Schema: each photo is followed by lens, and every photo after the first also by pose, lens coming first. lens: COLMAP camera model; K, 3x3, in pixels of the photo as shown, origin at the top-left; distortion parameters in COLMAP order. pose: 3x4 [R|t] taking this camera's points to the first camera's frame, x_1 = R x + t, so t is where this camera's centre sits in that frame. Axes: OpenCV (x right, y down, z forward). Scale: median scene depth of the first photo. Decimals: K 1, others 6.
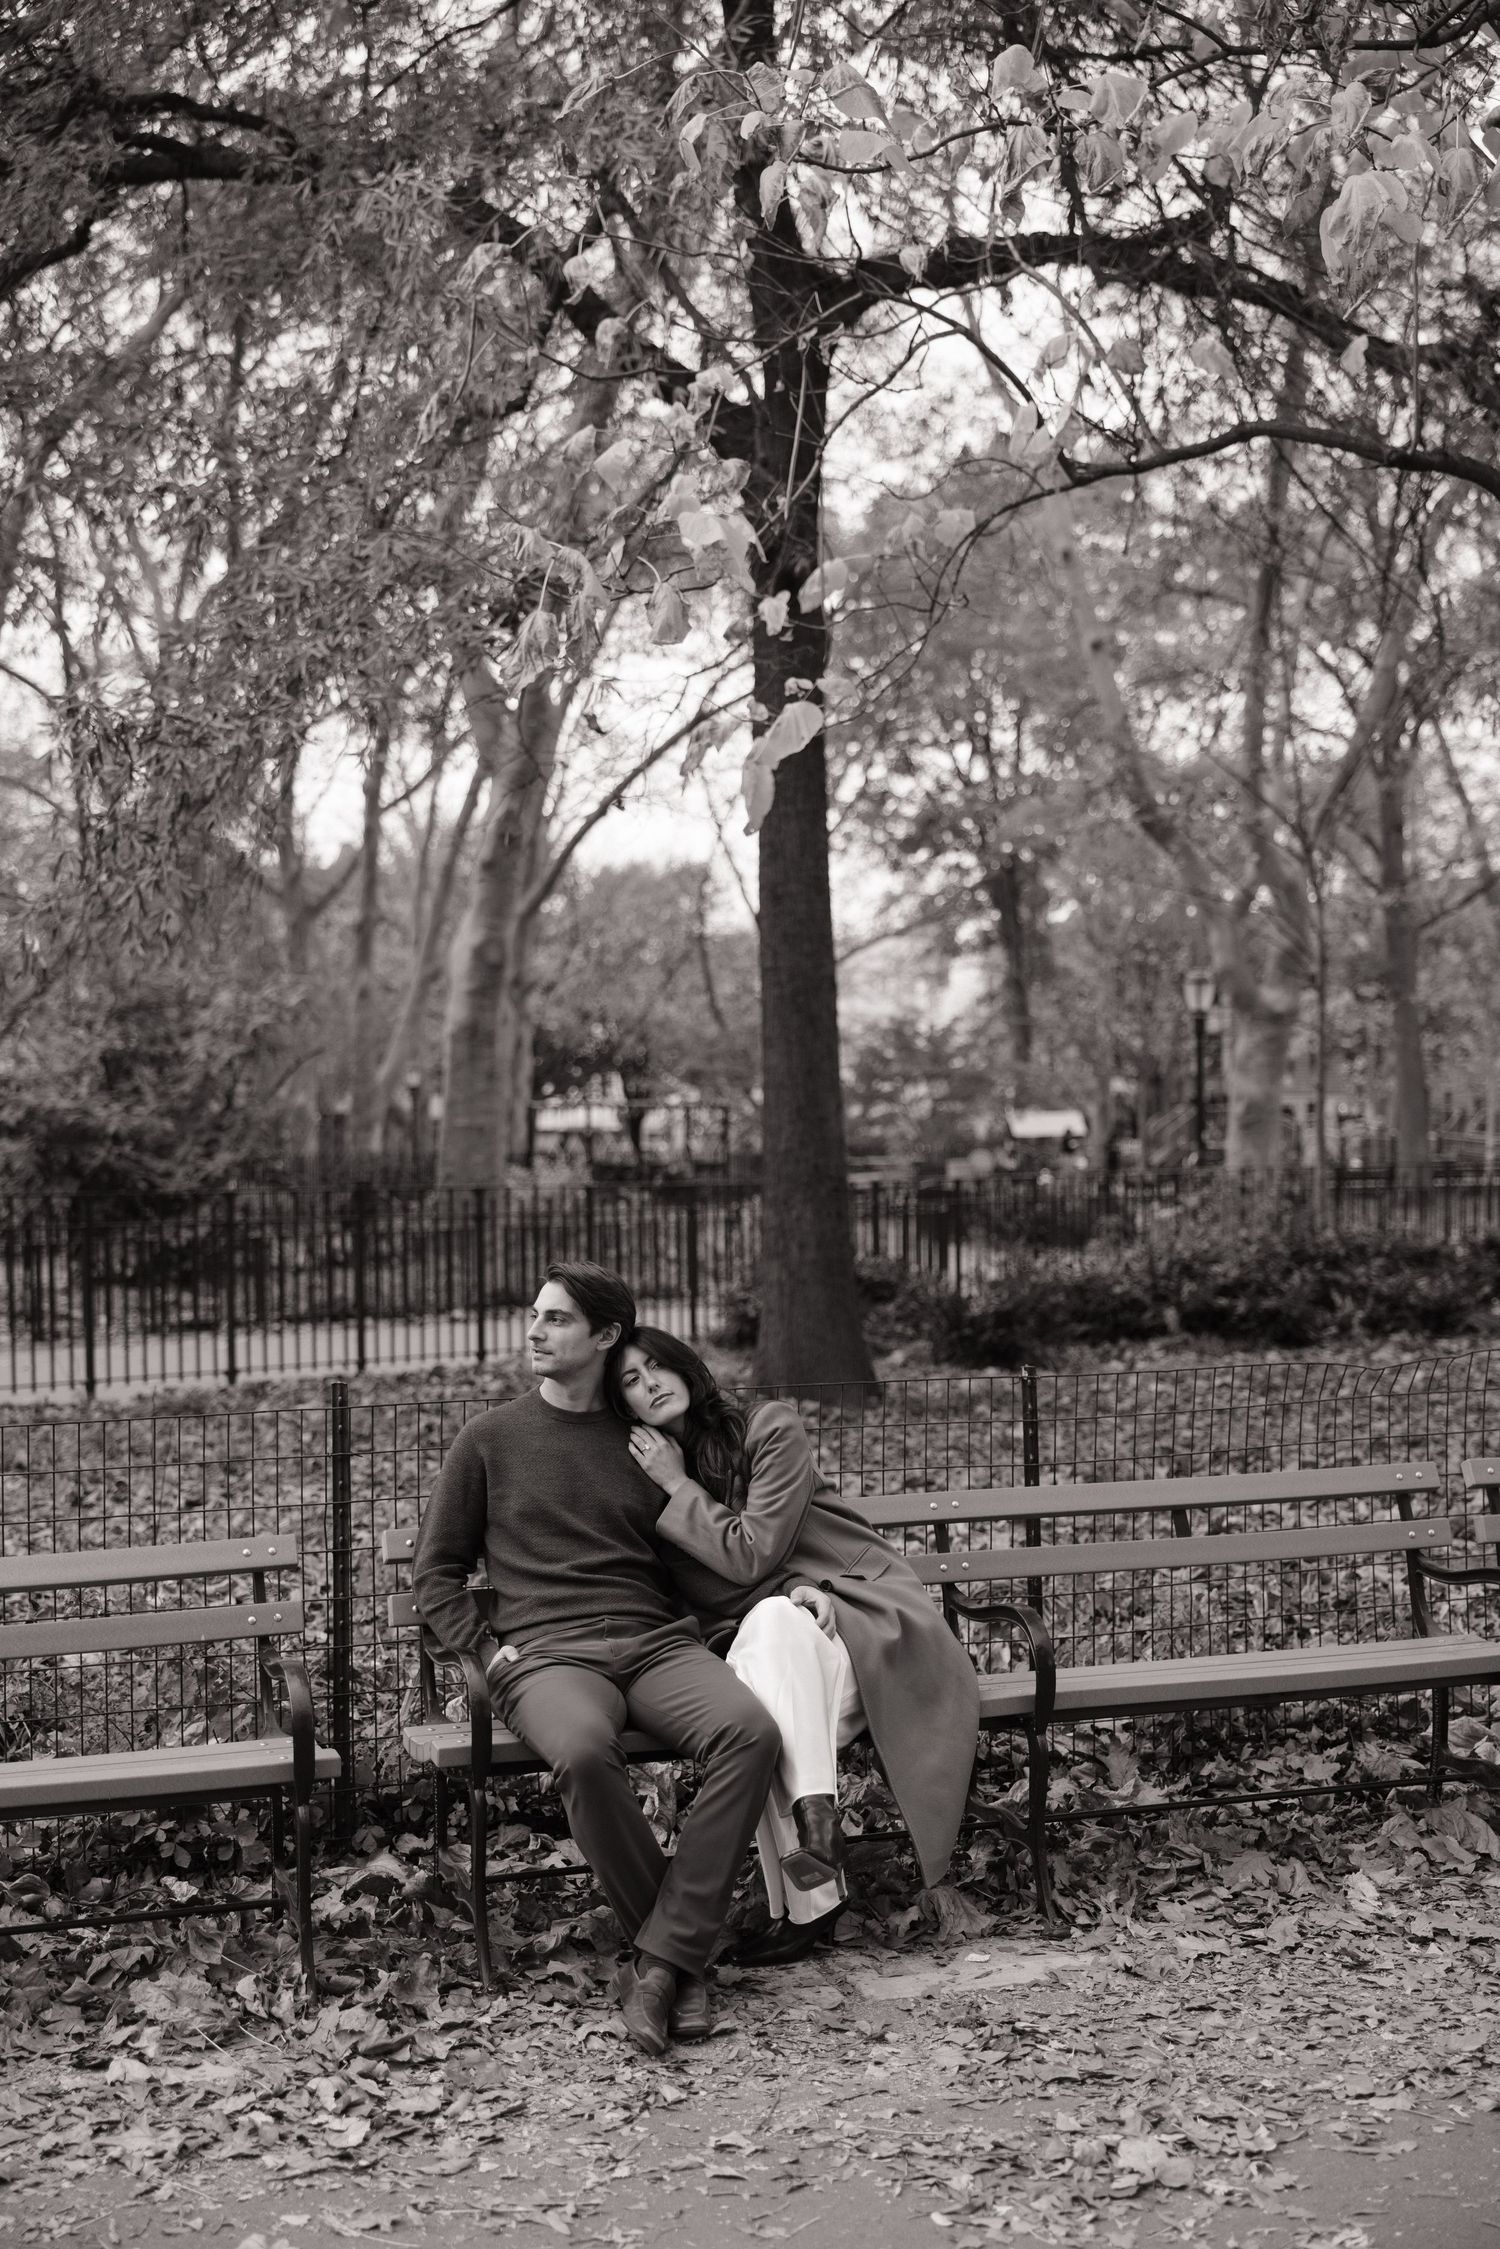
lens RADIAL K [[2649.7, 0, 744.6], [0, 2649.7, 1125.9], [0, 0, 1]] dist [-0.008689, 0.047441]
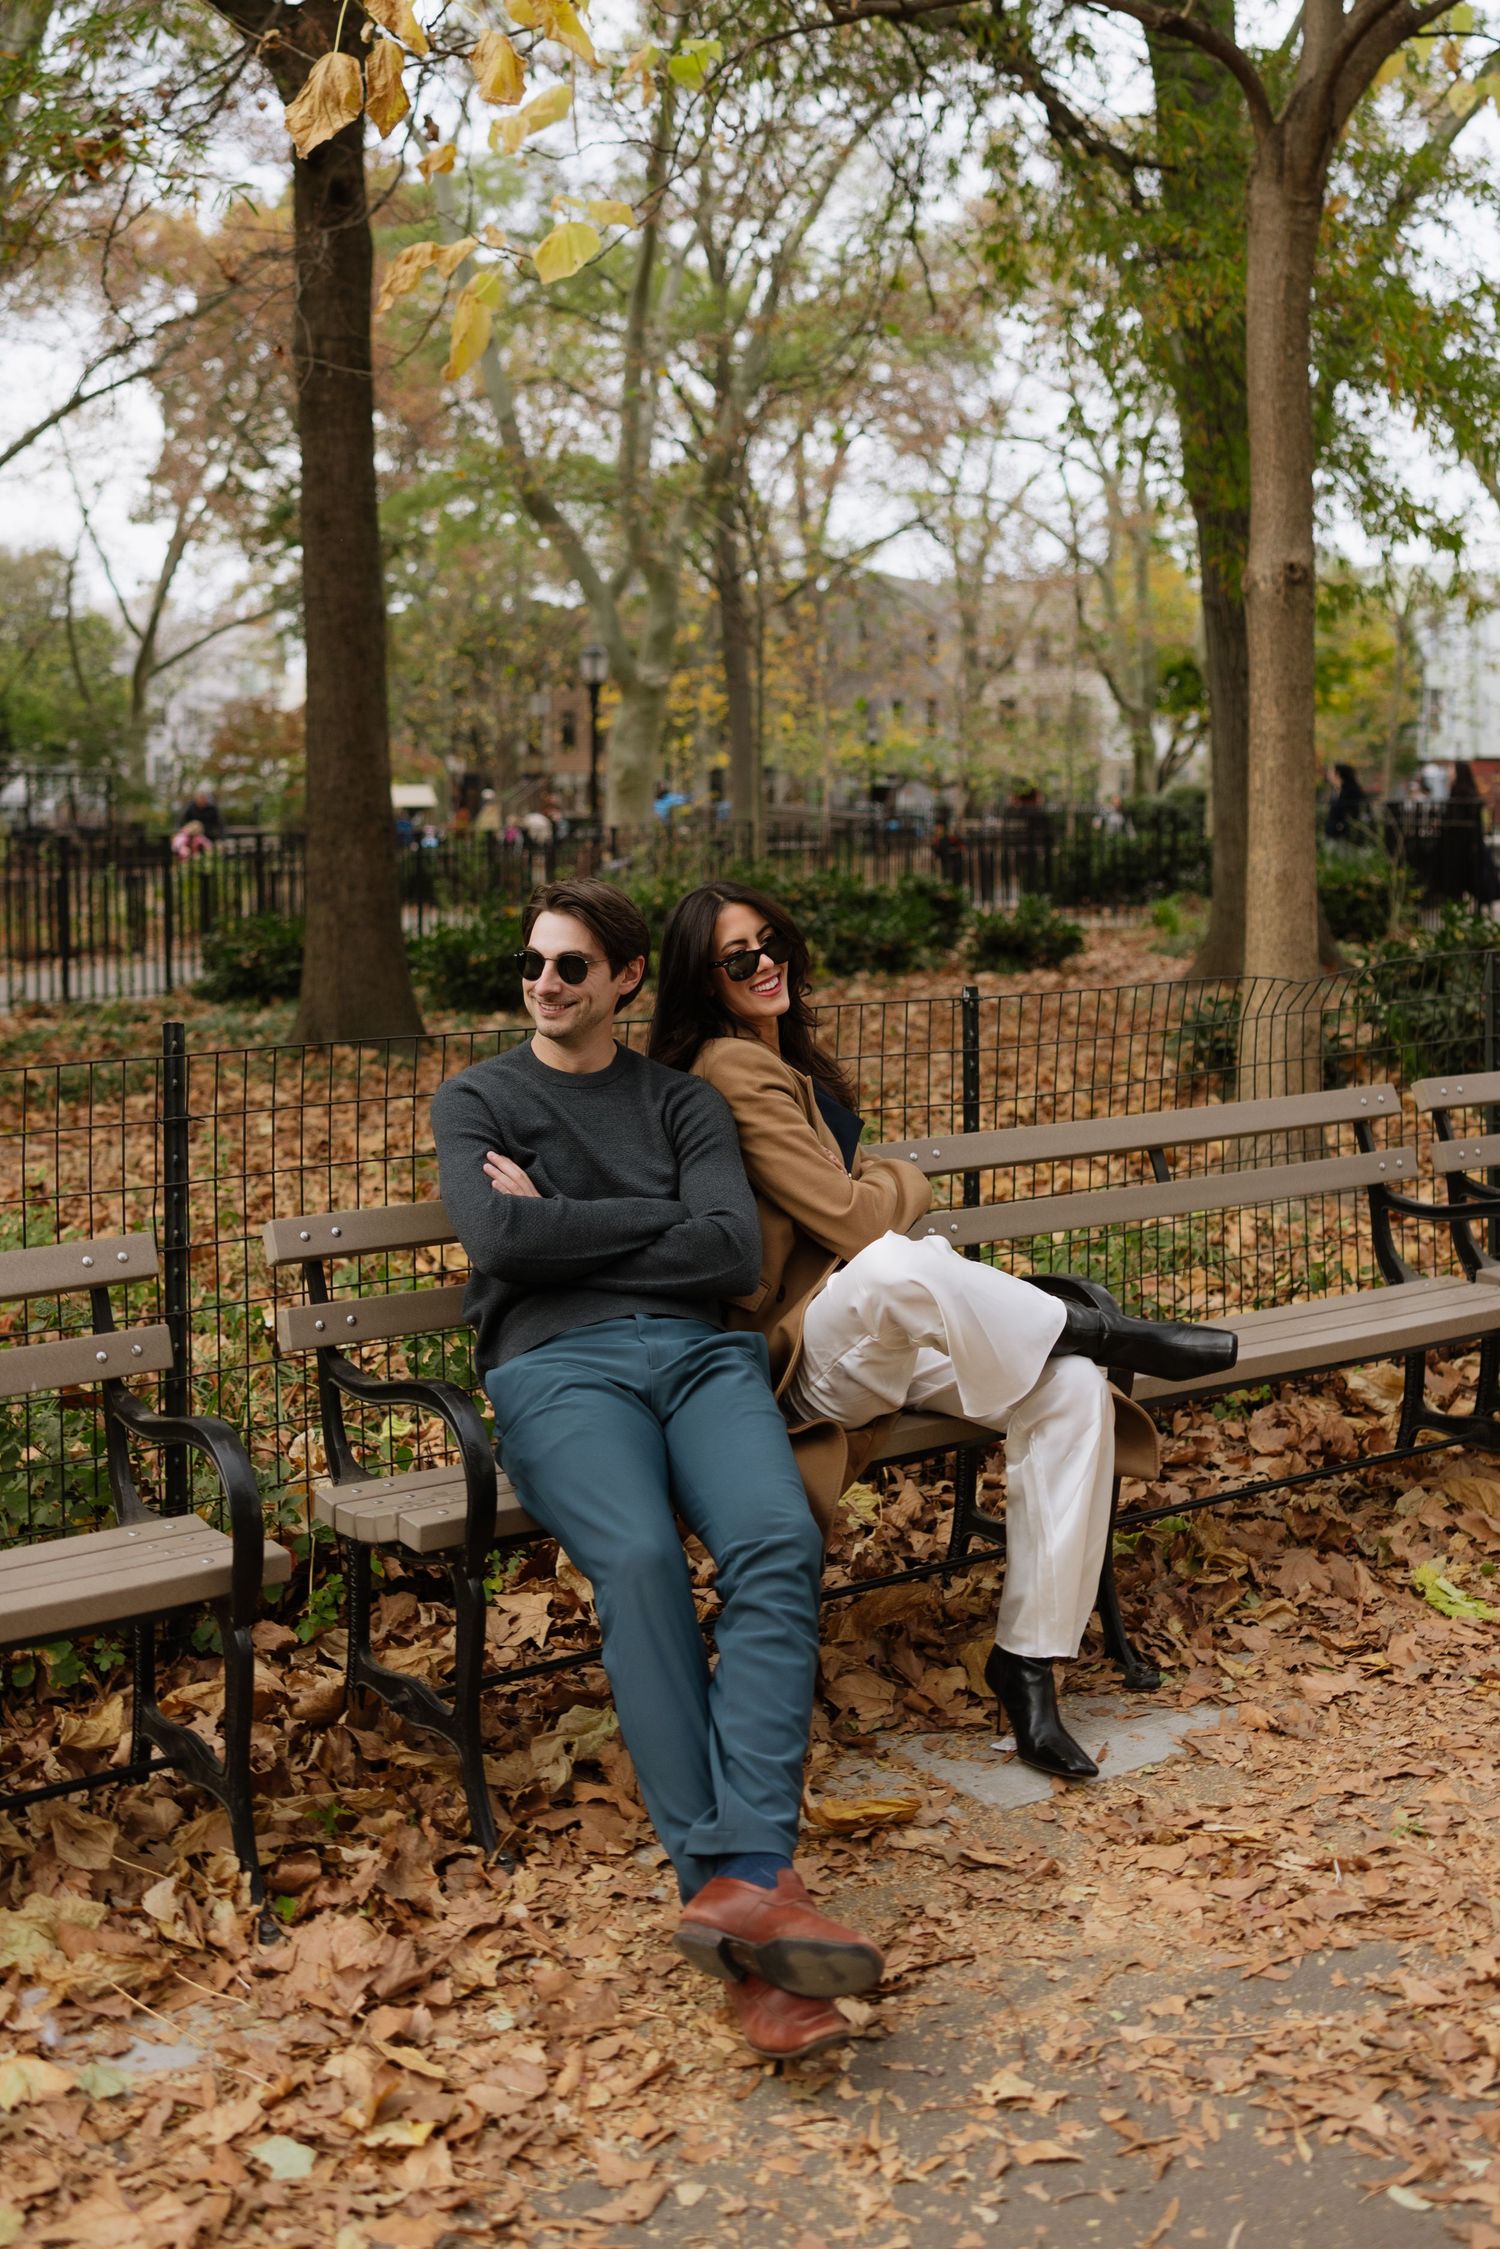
lens RADIAL K [[2369.3, 0, 784.0], [0, 2369.3, 853.6], [0, 0, 1]] dist [-0.003970, 0.002399]
pose [[0.958916, -0.003498, 0.283670, -0.200646], [-0.002673, 0.999768, 0.021363, 0.039832], [-0.283679, -0.021244, 0.958684, 0.364867]]
